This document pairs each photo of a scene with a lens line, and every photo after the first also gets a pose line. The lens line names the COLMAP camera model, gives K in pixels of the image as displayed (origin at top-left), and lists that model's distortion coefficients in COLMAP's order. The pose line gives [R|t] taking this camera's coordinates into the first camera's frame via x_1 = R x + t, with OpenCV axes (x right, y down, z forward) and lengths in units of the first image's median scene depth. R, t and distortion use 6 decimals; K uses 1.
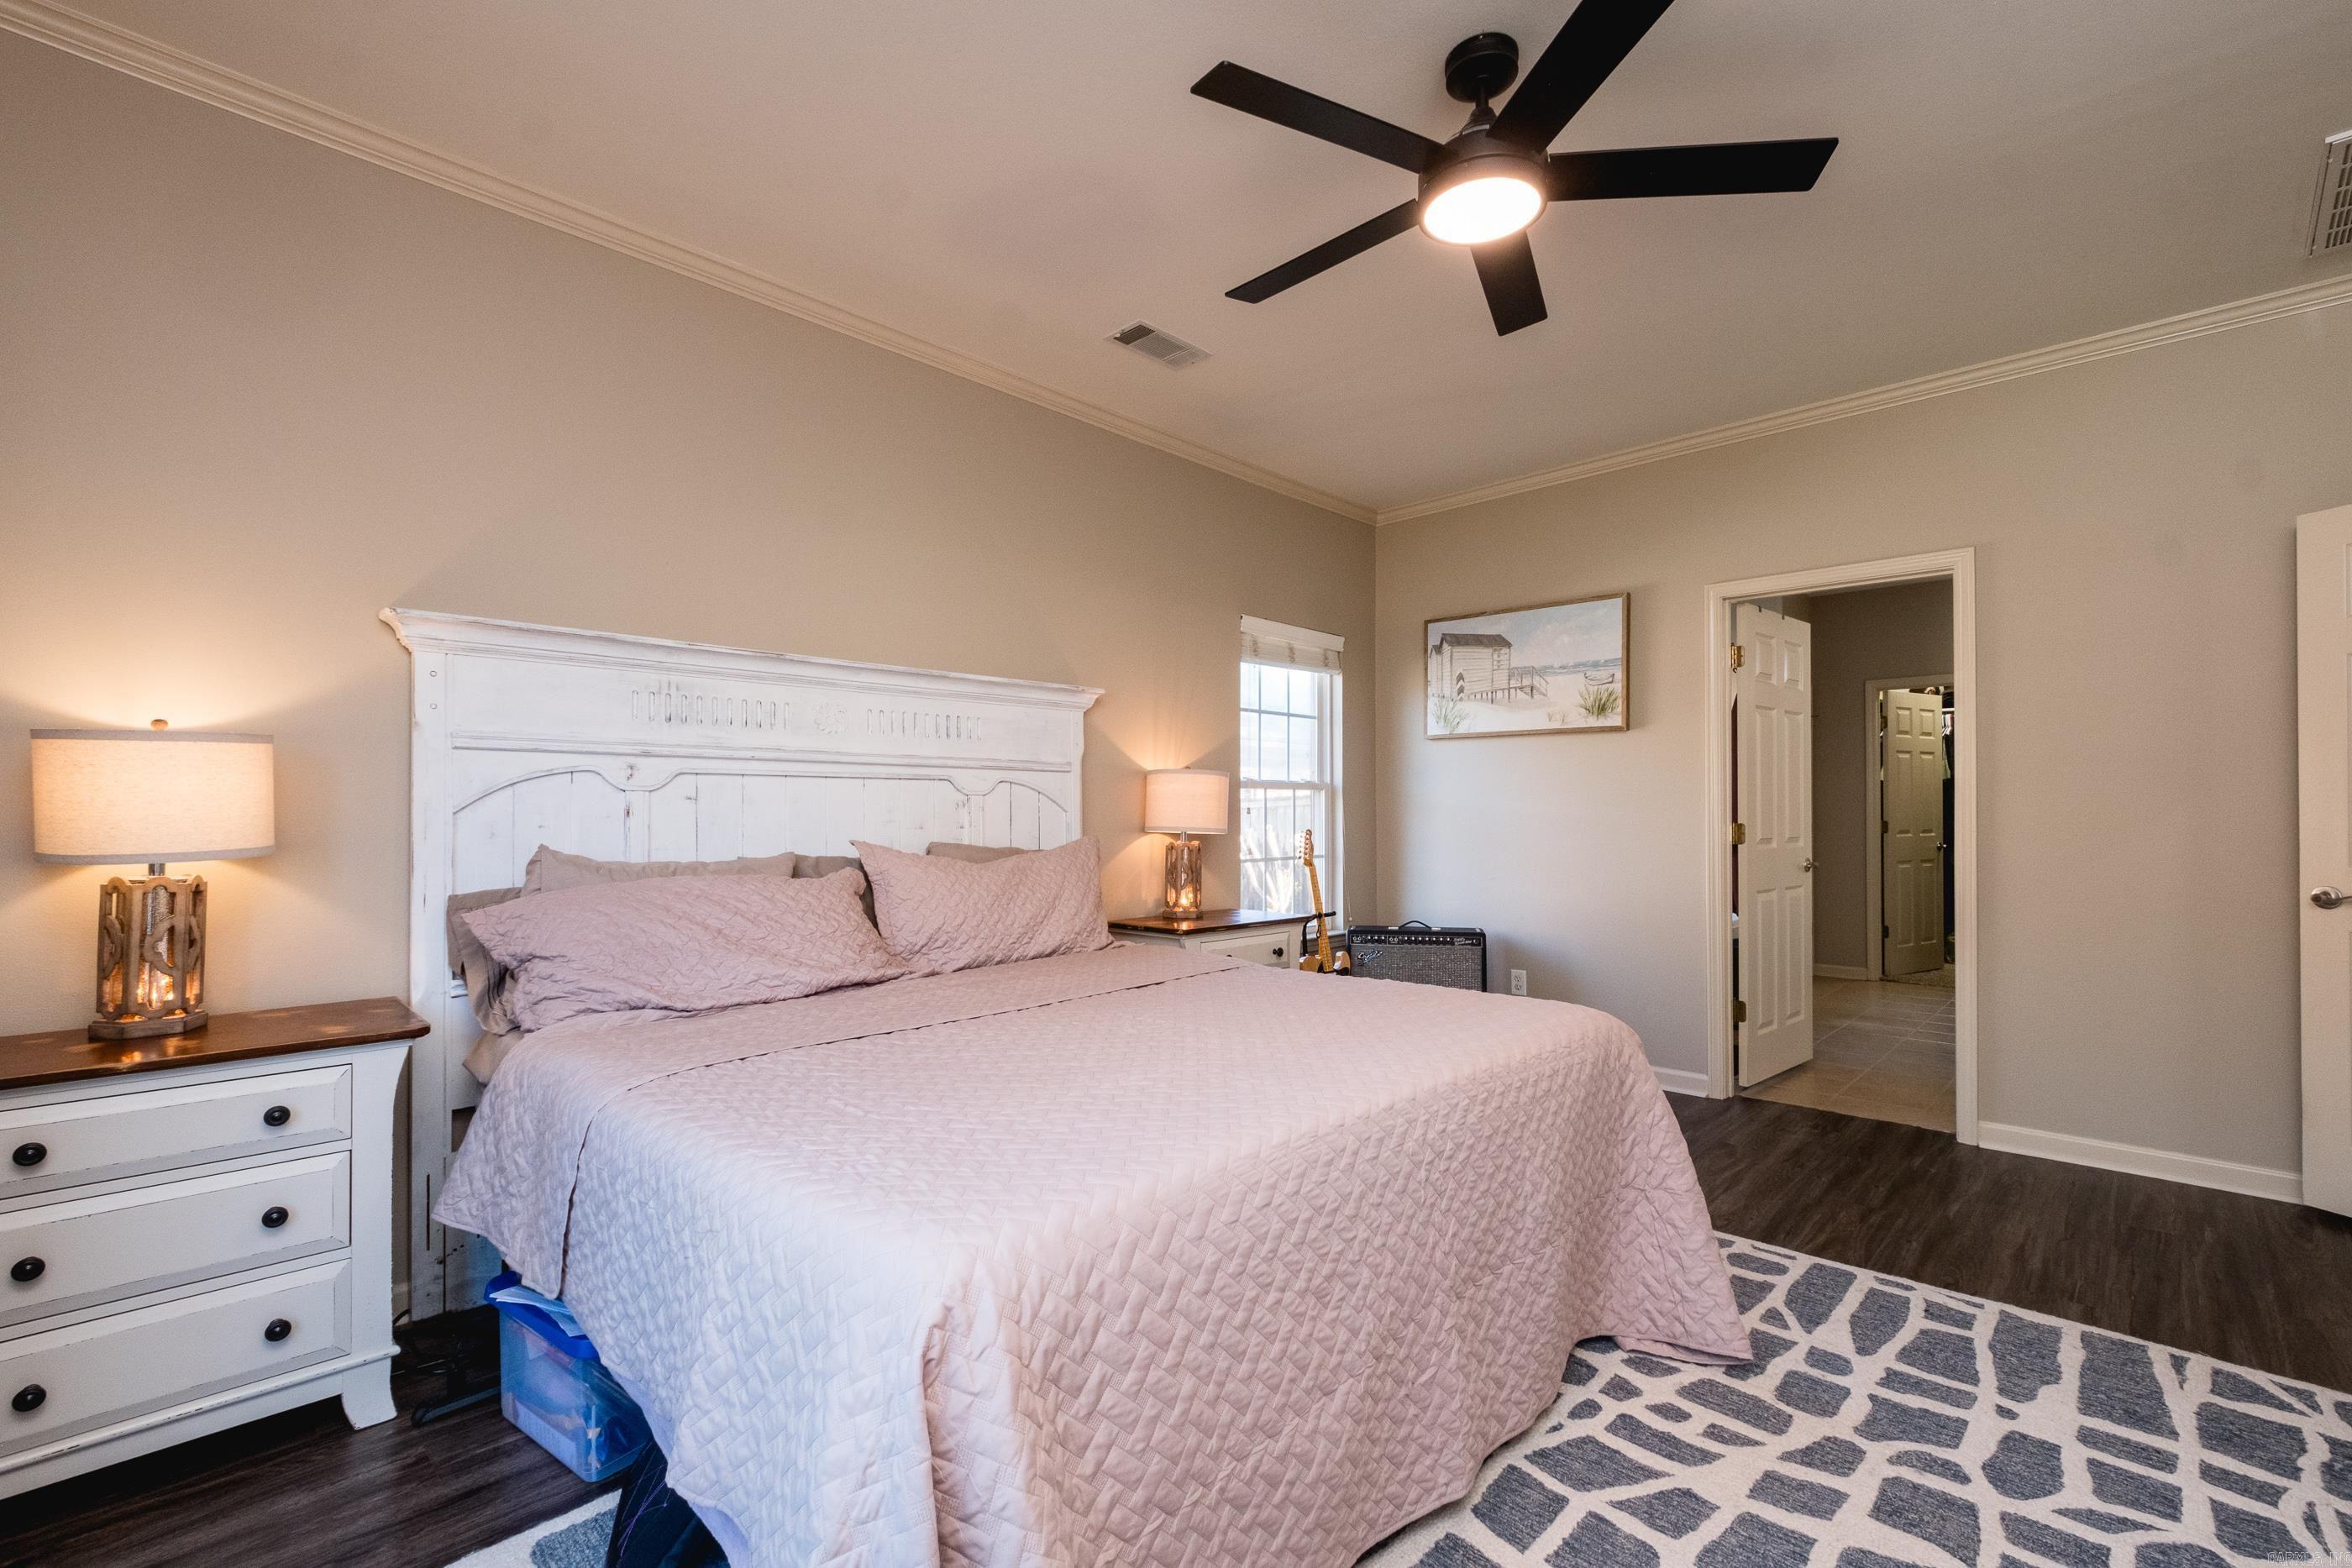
lens RADIAL K [[1029.4, 0, 1186.0], [0, 1029.4, 794.0], [0, 0, 1]] dist [0.003798, -0.002956]
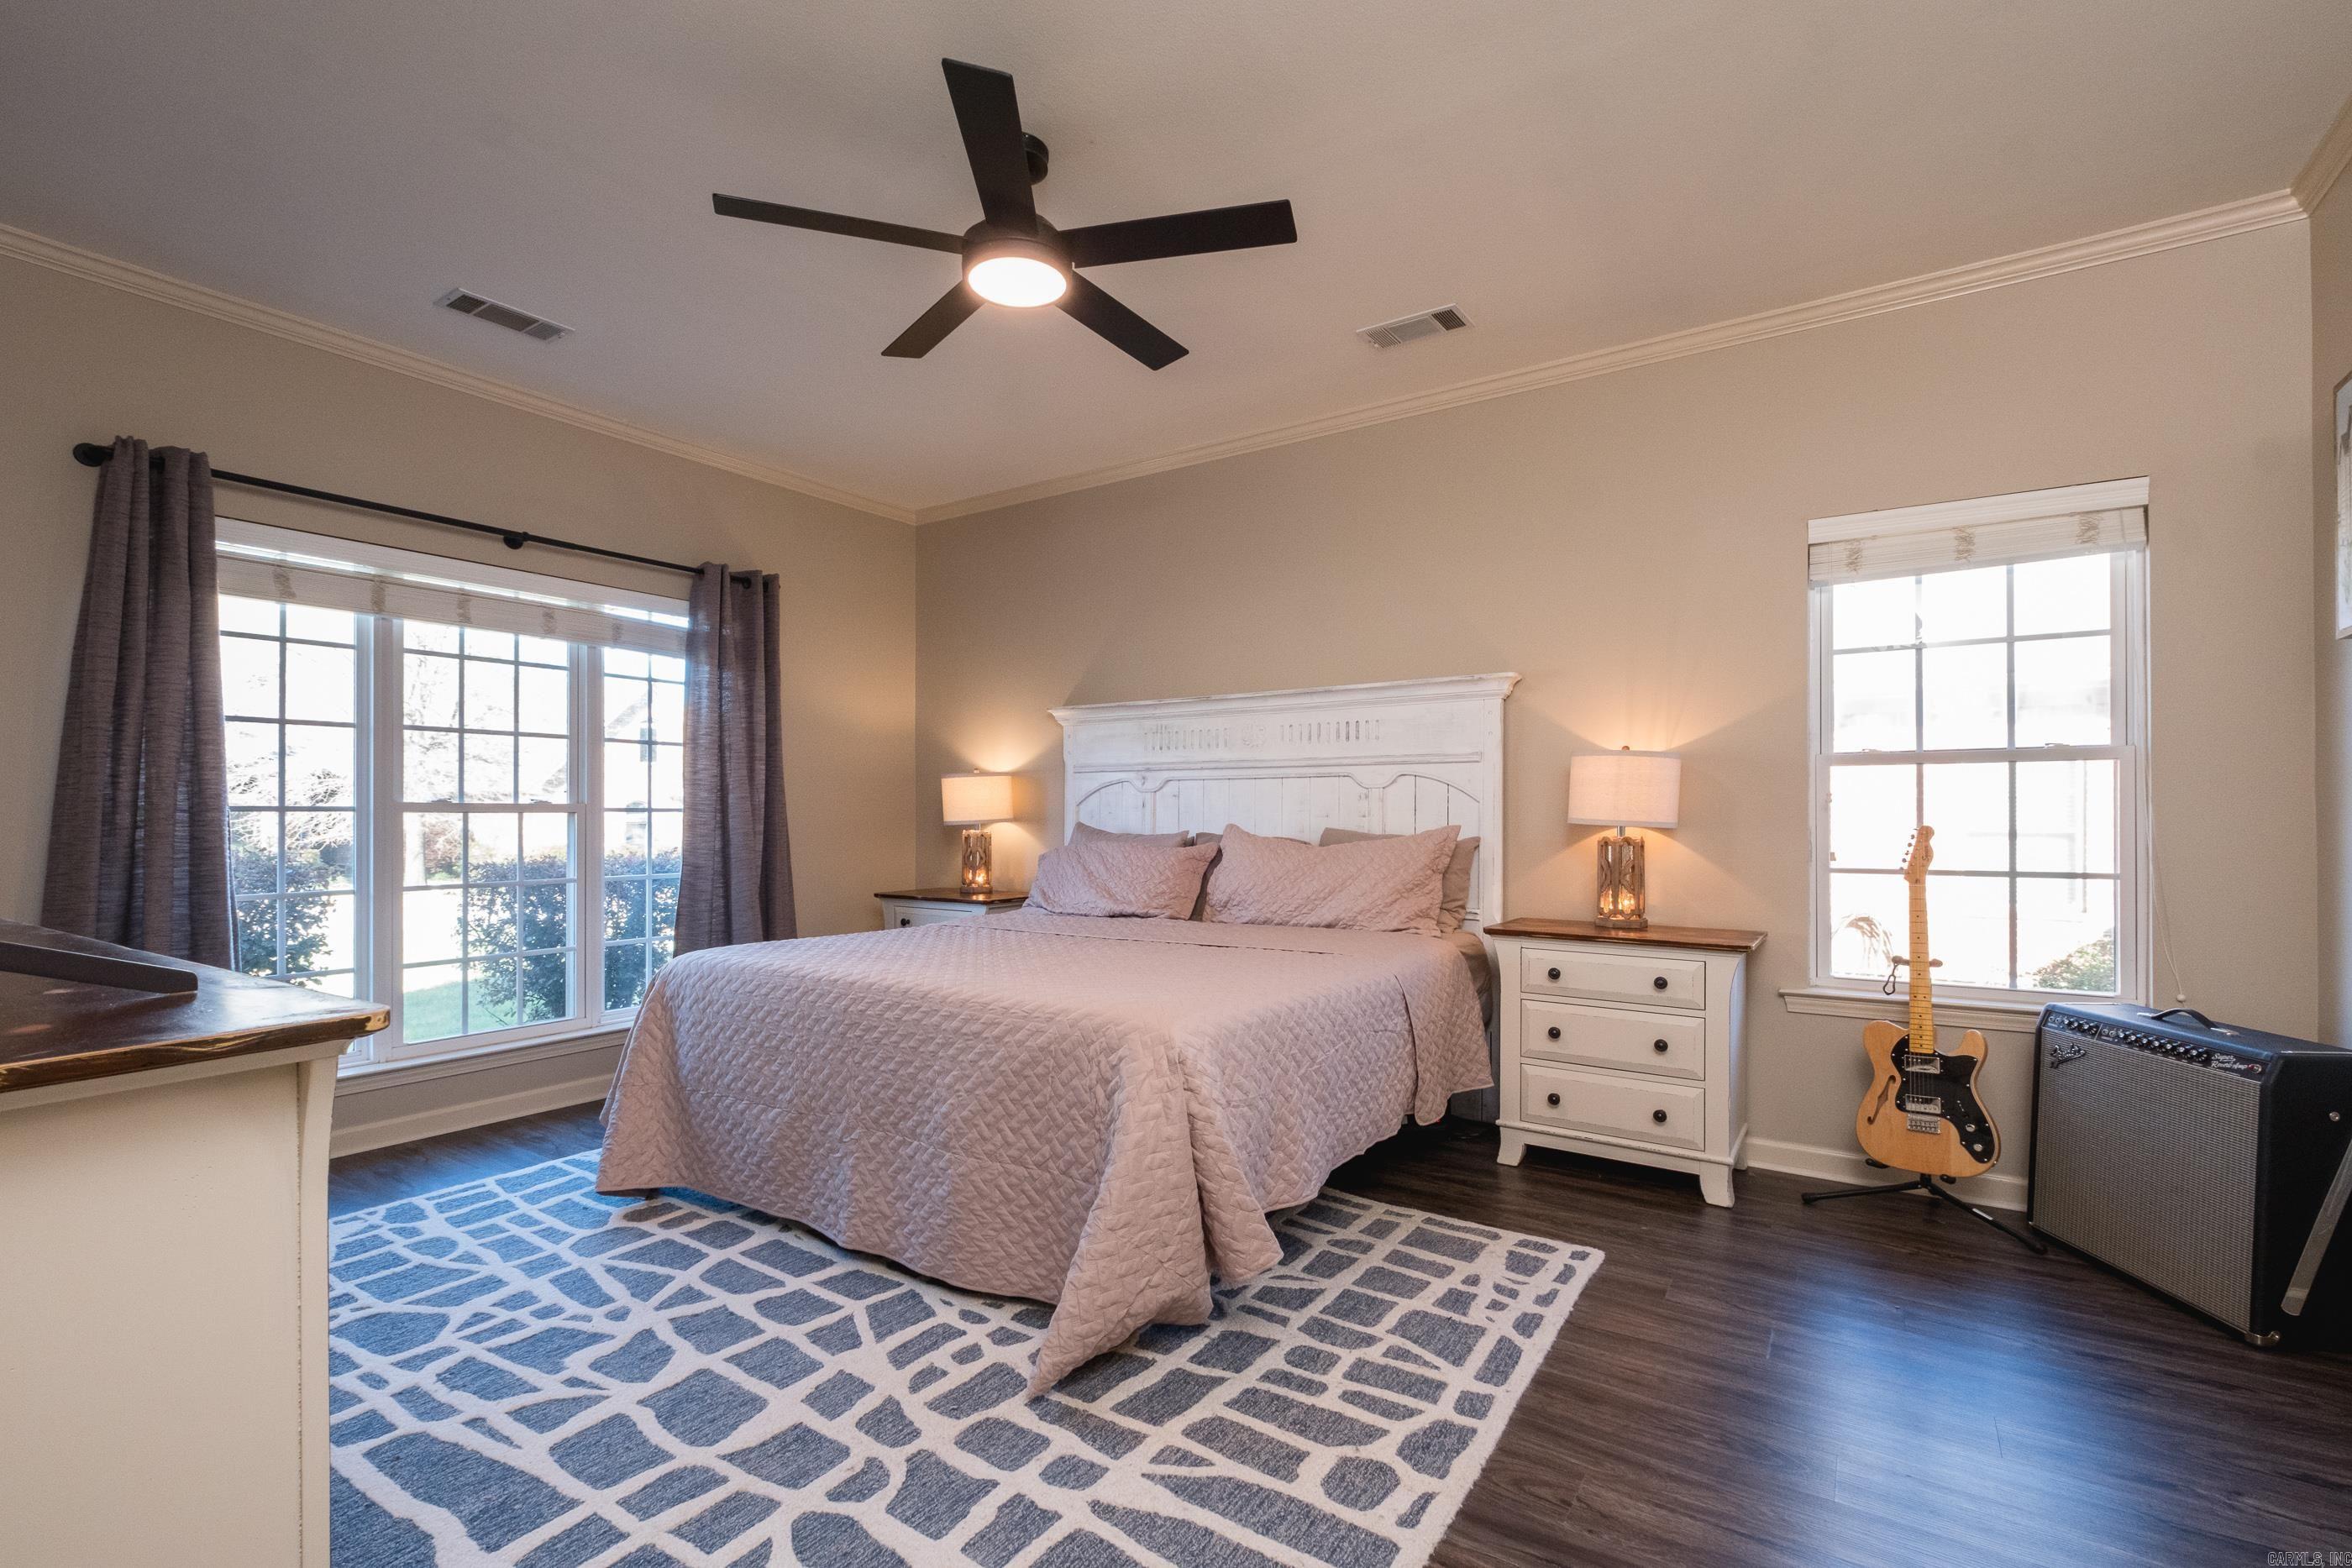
lens RADIAL K [[1029.4, 0, 1187.1], [0, 1029.4, 806.0], [0, 0, 1]] dist [0.003798, -0.002956]
pose [[0.183110, -0.004975, -0.983080, 1.499255], [0.022894, 0.999738, -0.000796, 0.029623], [0.982826, -0.022361, 0.183176, 0.990733]]
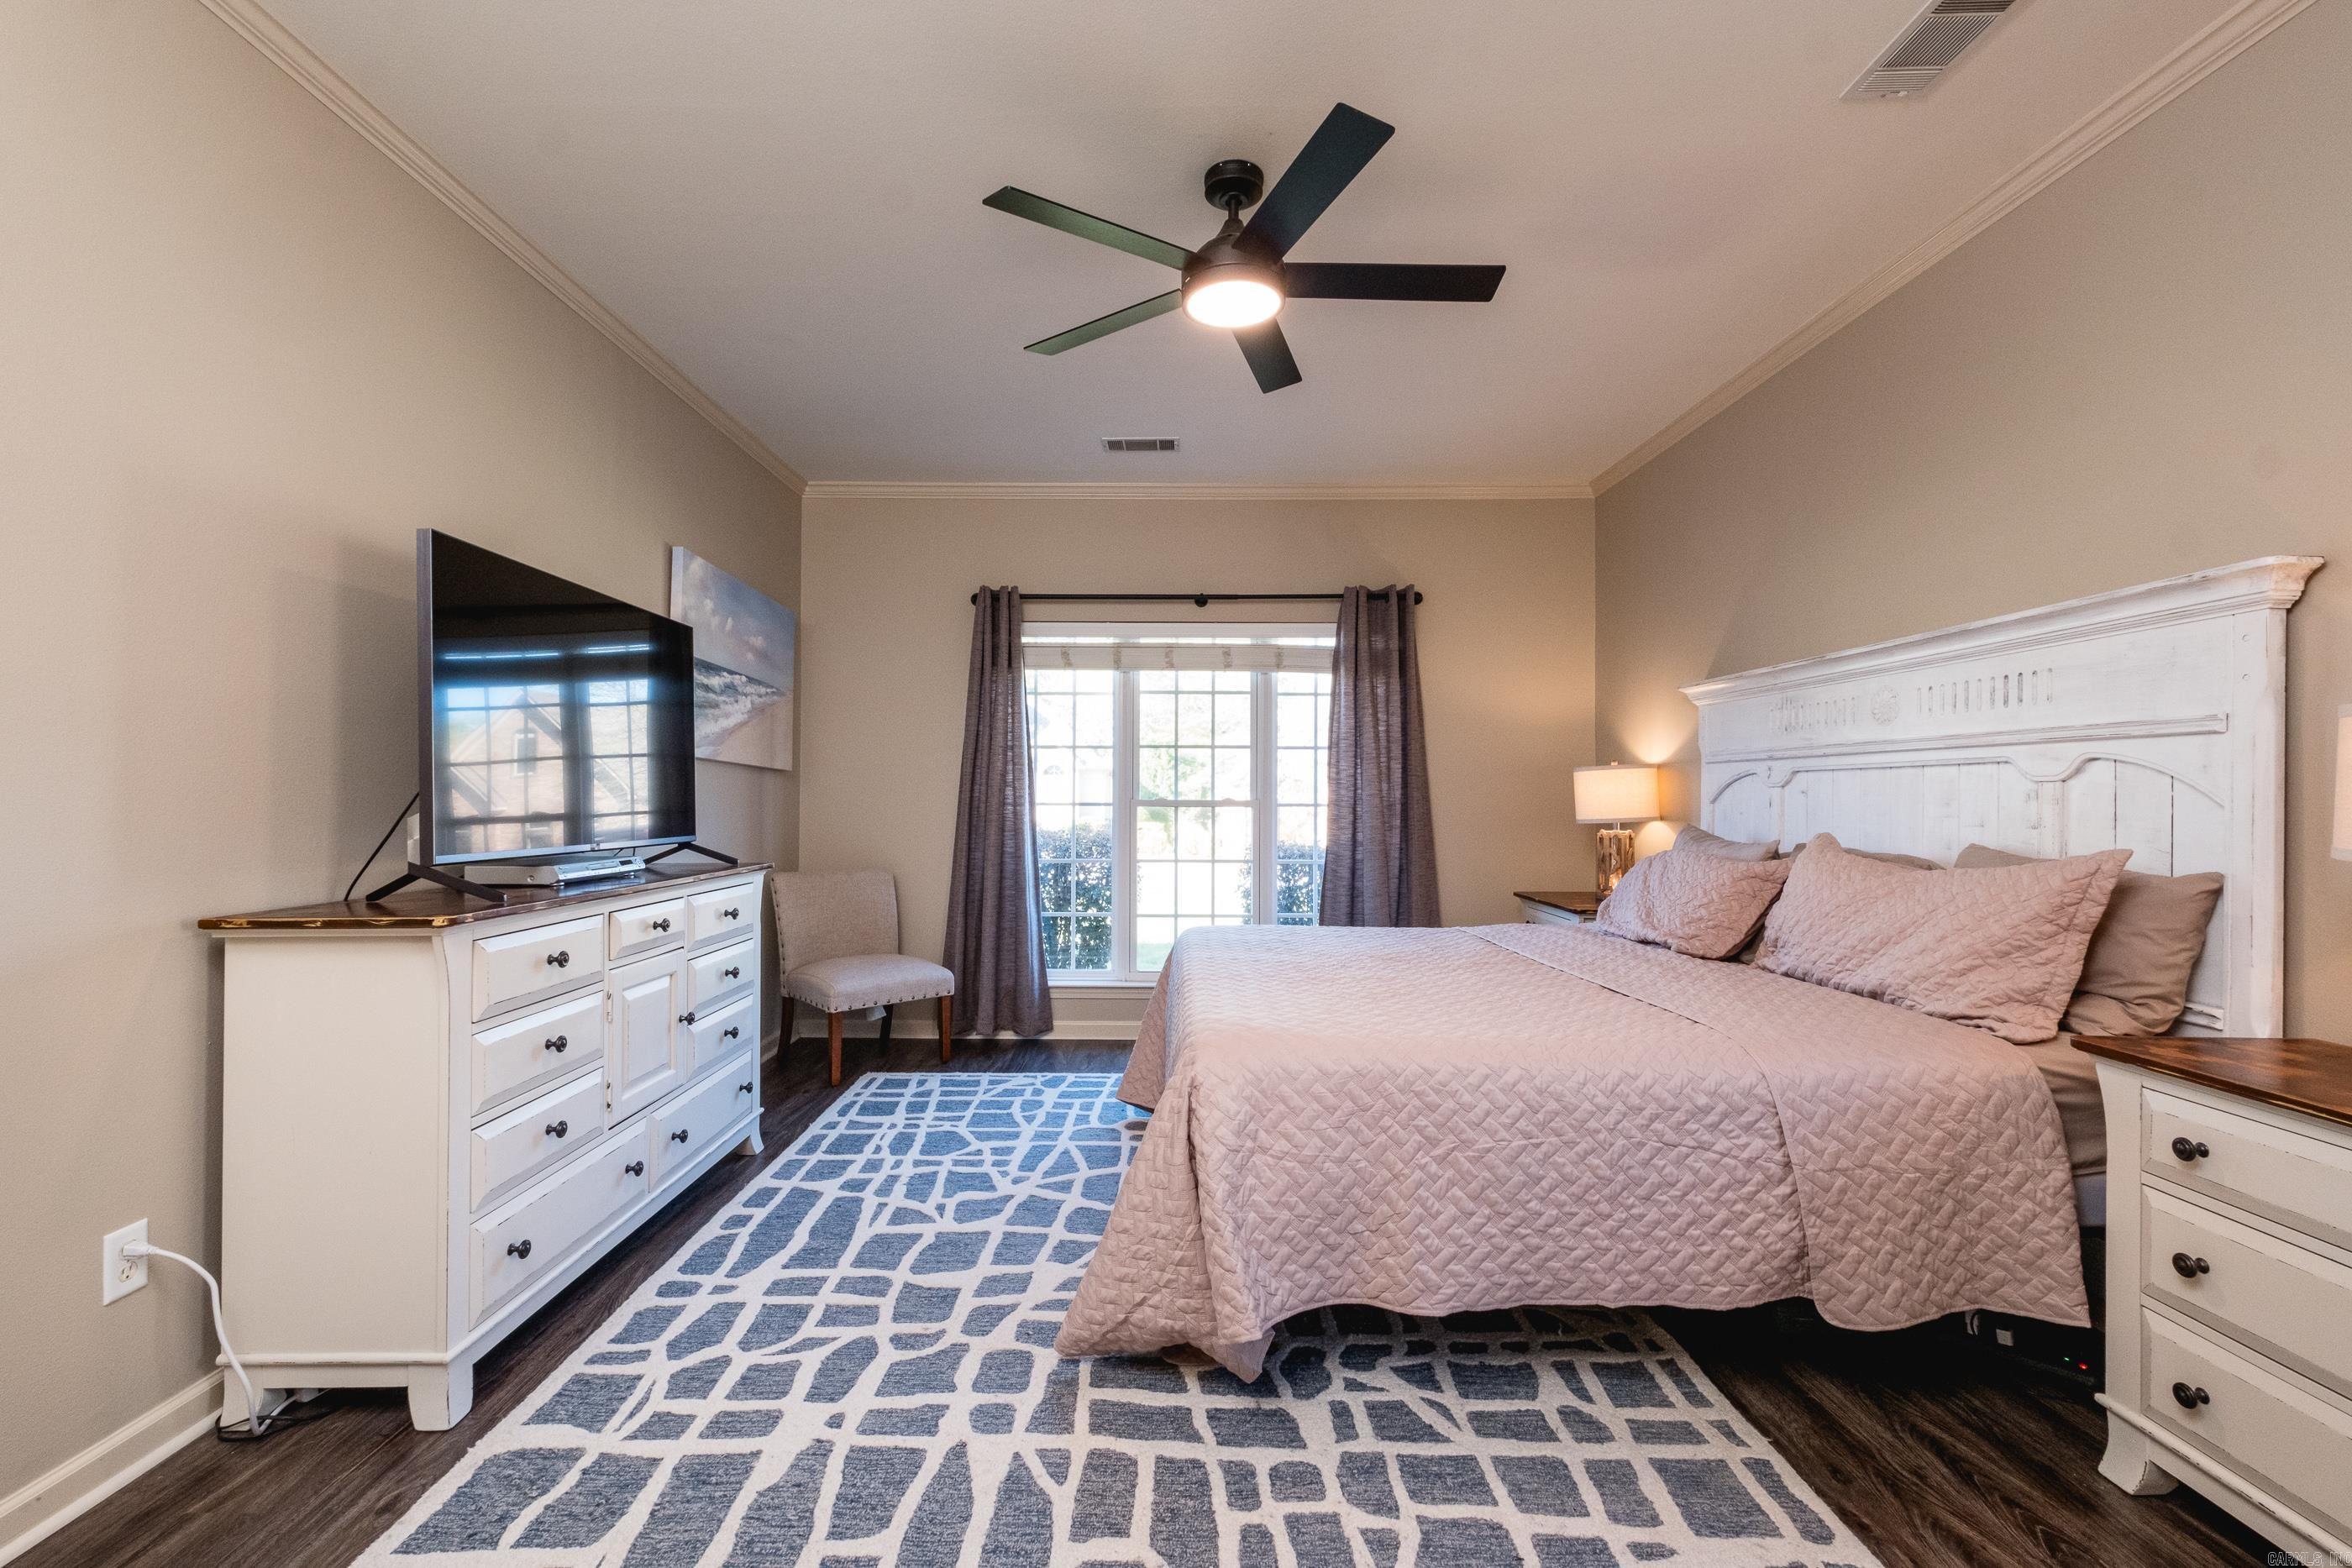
lens RADIAL K [[1029.4, 0, 1174.9], [0, 1029.4, 778.1], [0, 0, 1]] dist [0.003798, -0.002956]
pose [[-0.719879, -0.013444, -0.693970, 1.188650], [0.013678, 0.999343, -0.033549, 0.024203], [0.693965, -0.033644, -0.719222, 1.850725]]
